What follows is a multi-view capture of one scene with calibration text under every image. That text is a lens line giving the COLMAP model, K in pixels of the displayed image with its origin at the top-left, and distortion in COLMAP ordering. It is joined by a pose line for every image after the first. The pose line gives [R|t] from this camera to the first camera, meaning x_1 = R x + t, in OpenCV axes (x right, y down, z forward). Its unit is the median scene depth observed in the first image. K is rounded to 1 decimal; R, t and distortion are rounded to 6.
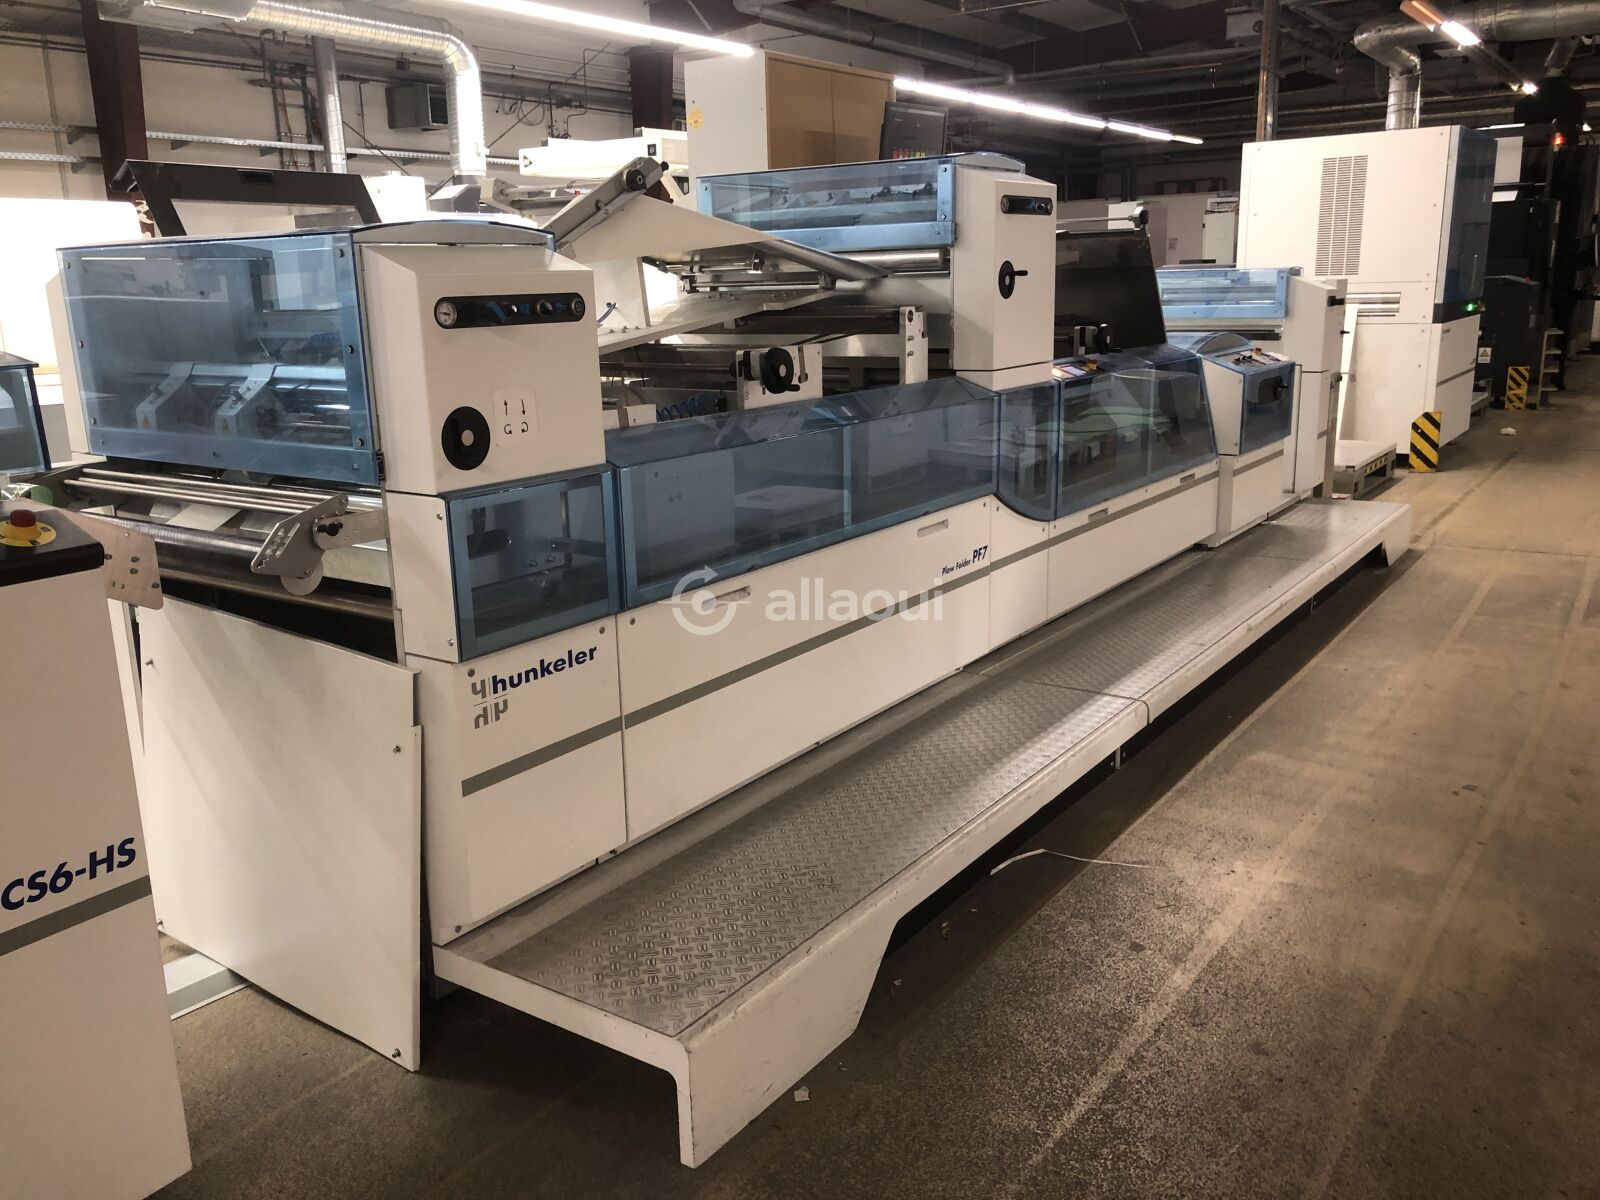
lens RADIAL K [[1318.9, 0, 798.7], [0, 1318.9, 586.1], [0, 0, 1]] dist [0.024261, -0.016563]
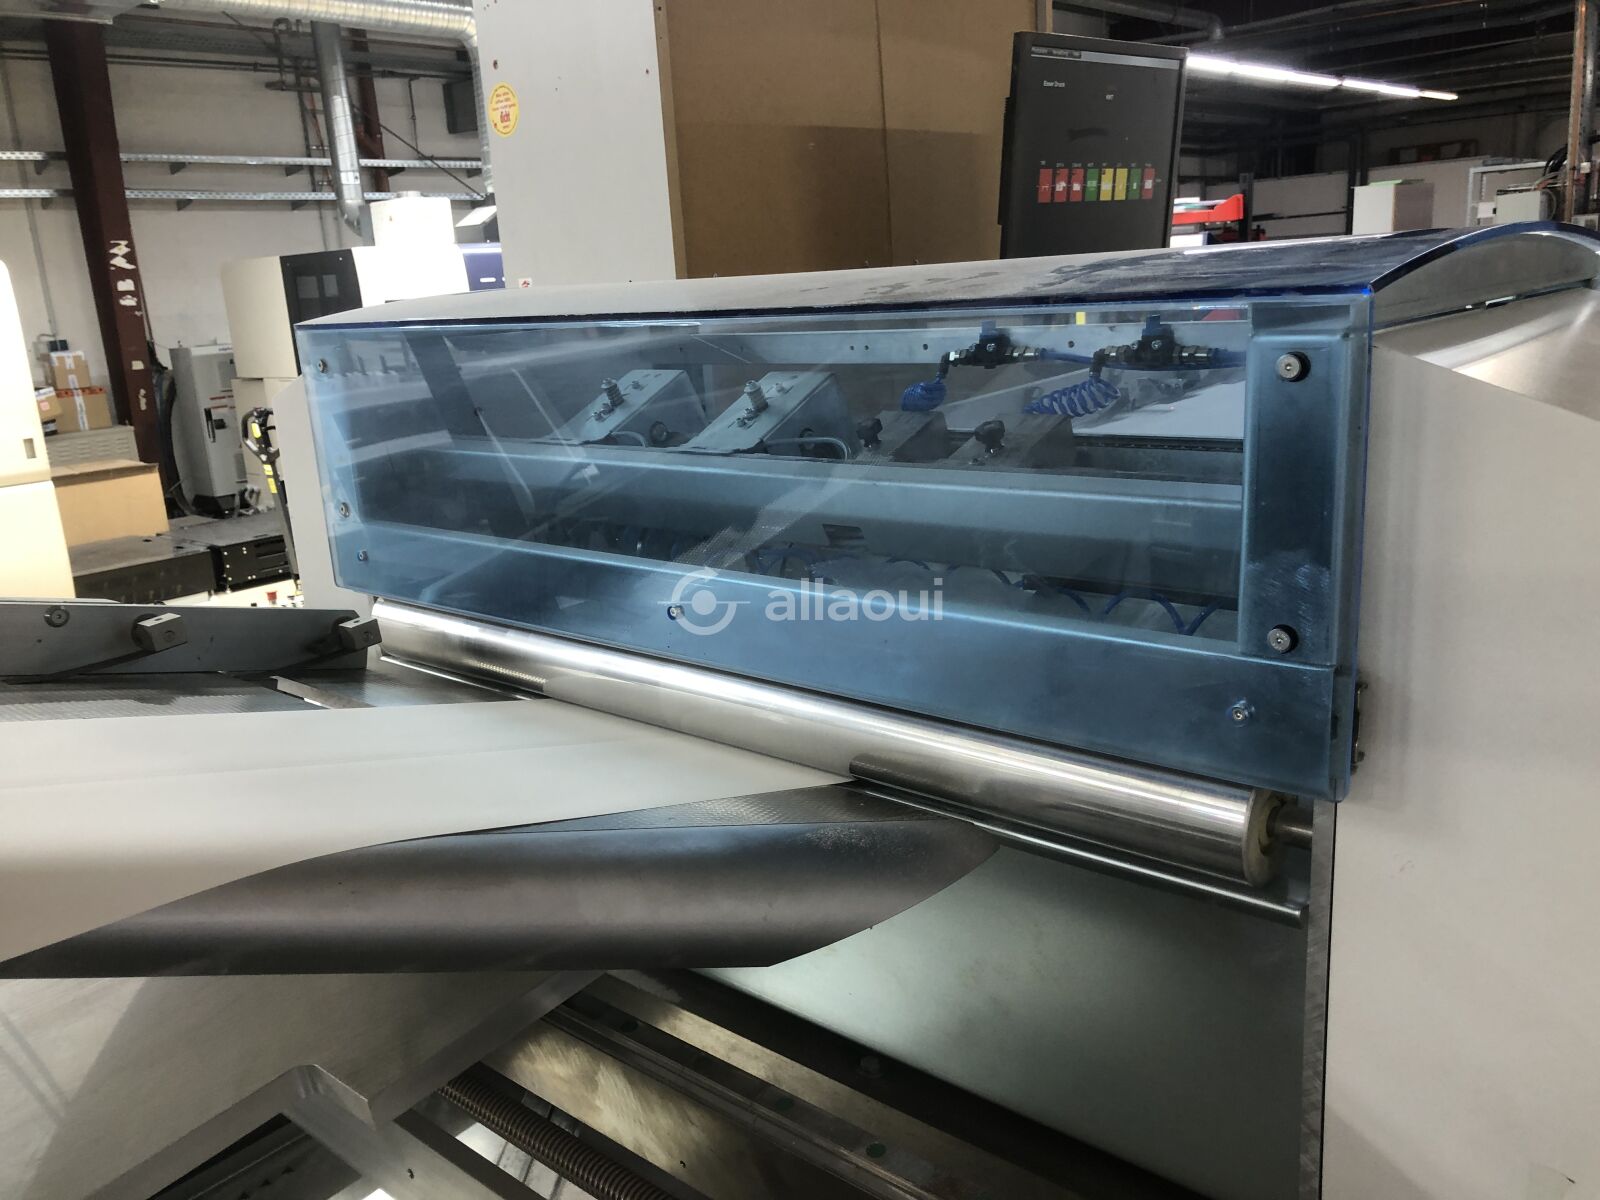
lens RADIAL K [[1318.9, 0, 815.6], [0, 1318.9, 609.0], [0, 0, 1]] dist [0.024261, -0.016563]
pose [[0.992481, -0.004386, -0.122320, 0.021214], [0.007760, 0.999602, 0.027117, -0.086459], [0.122153, -0.027863, 0.992120, 0.247831]]
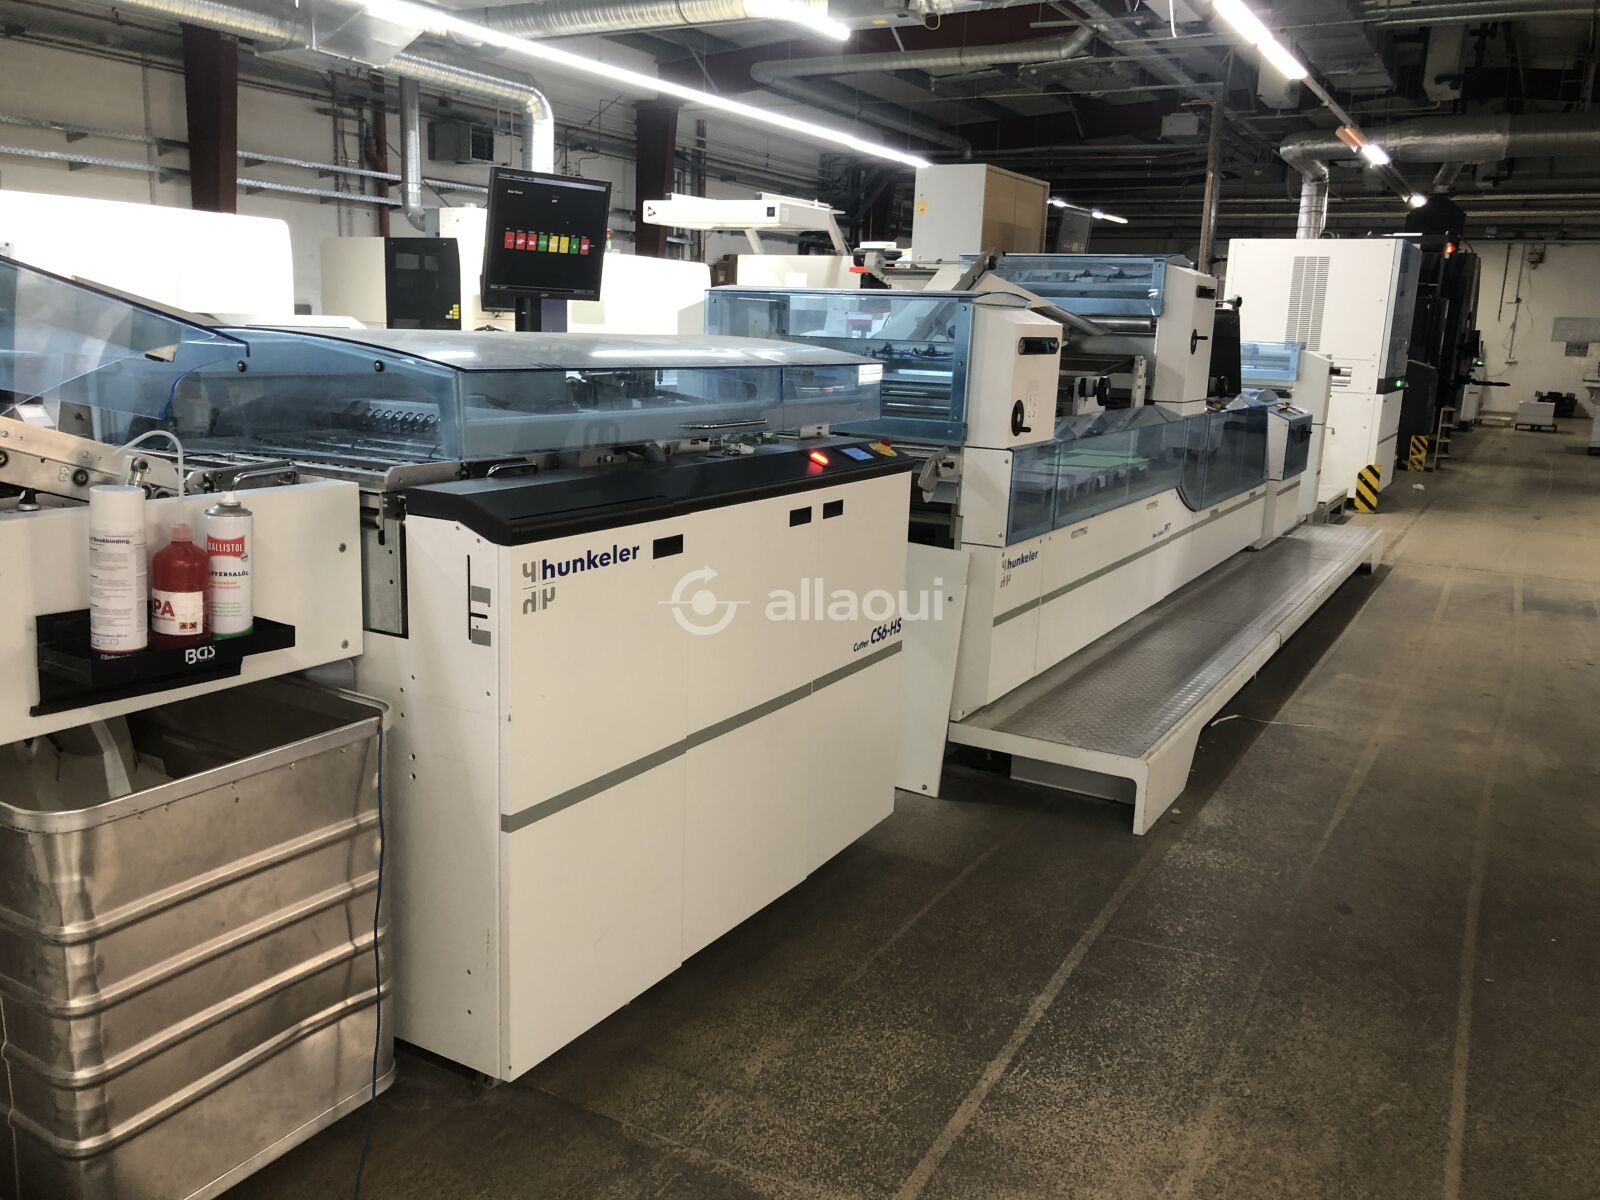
lens RADIAL K [[1318.9, 0, 804.7], [0, 1318.9, 589.1], [0, 0, 1]] dist [0.024261, -0.016563]
pose [[0.993515, 0.044646, 0.104568, -0.124965], [-0.041652, 0.998662, -0.030637, 0.031864], [-0.105796, 0.026083, 0.994046, -0.123441]]
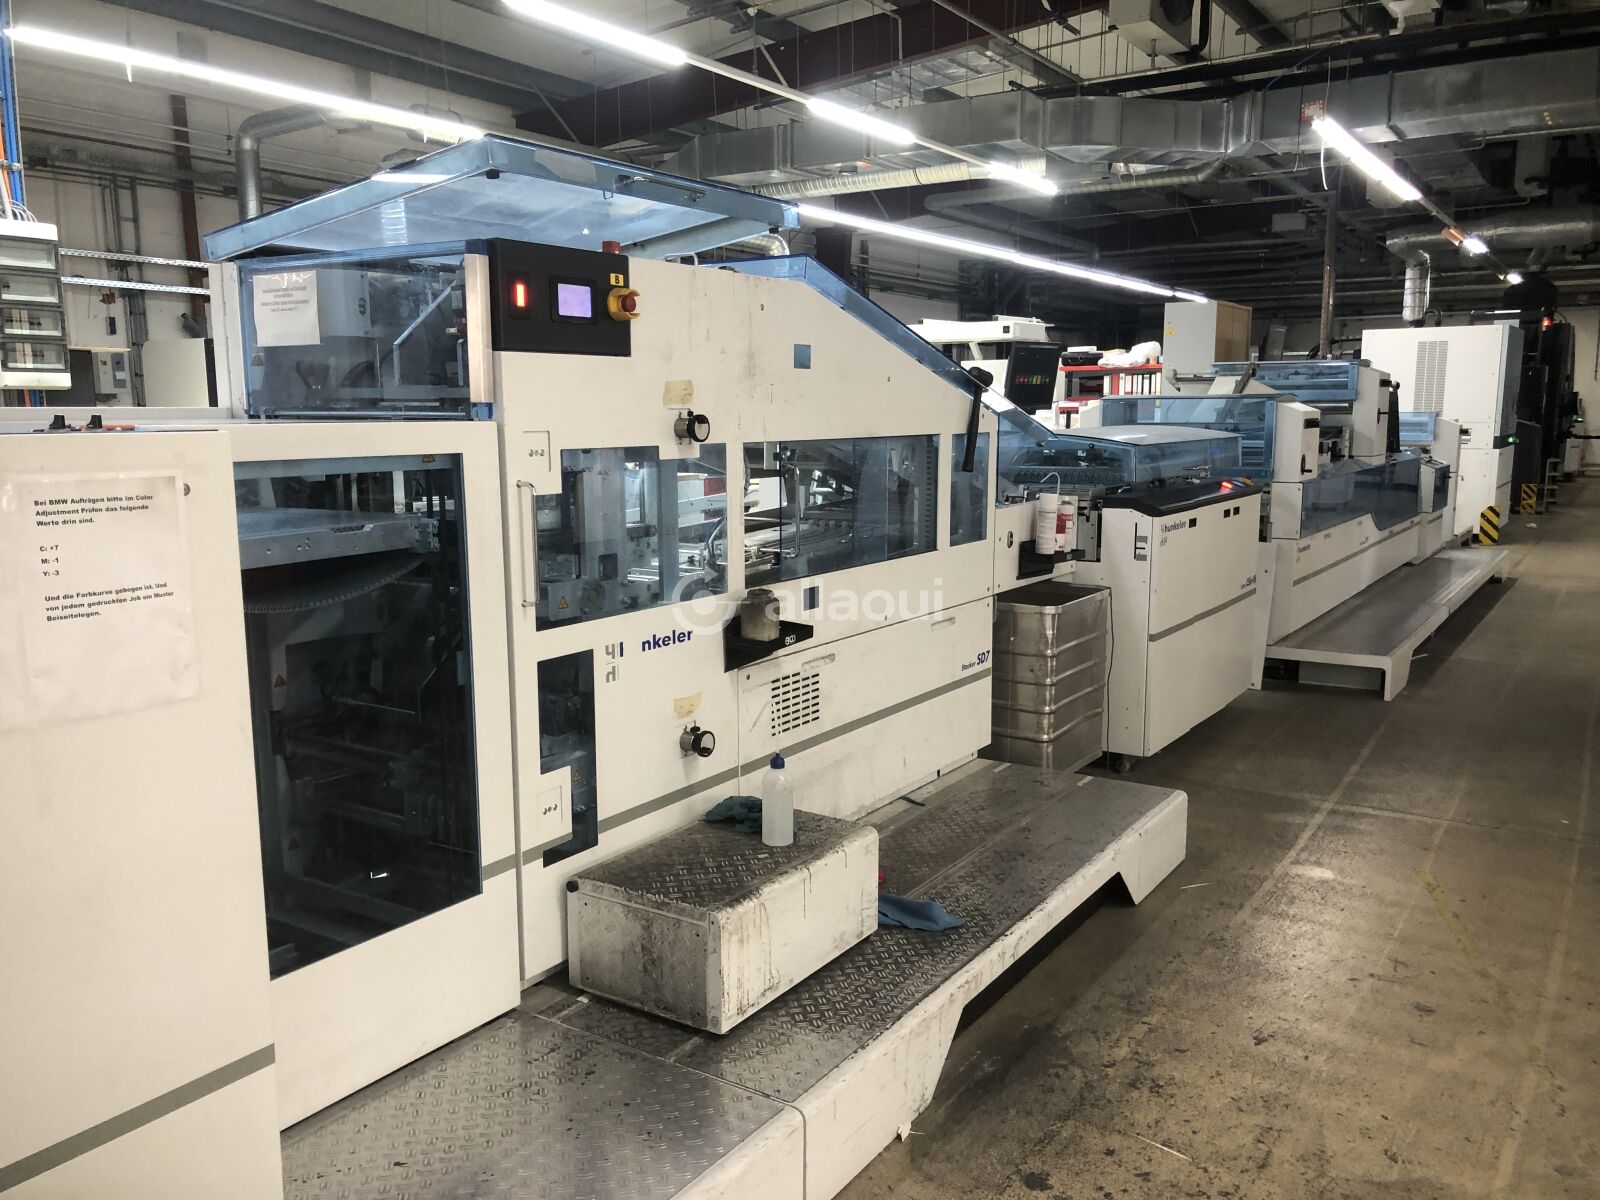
lens RADIAL K [[1318.9, 0, 790.7], [0, 1318.9, 609.1], [0, 0, 1]] dist [0.024261, -0.016563]
pose [[0.999386, 0.017066, 0.030603, -0.267994], [-0.014651, 0.996886, -0.077483, 0.083328], [-0.031830, 0.076987, 0.996524, -0.347664]]
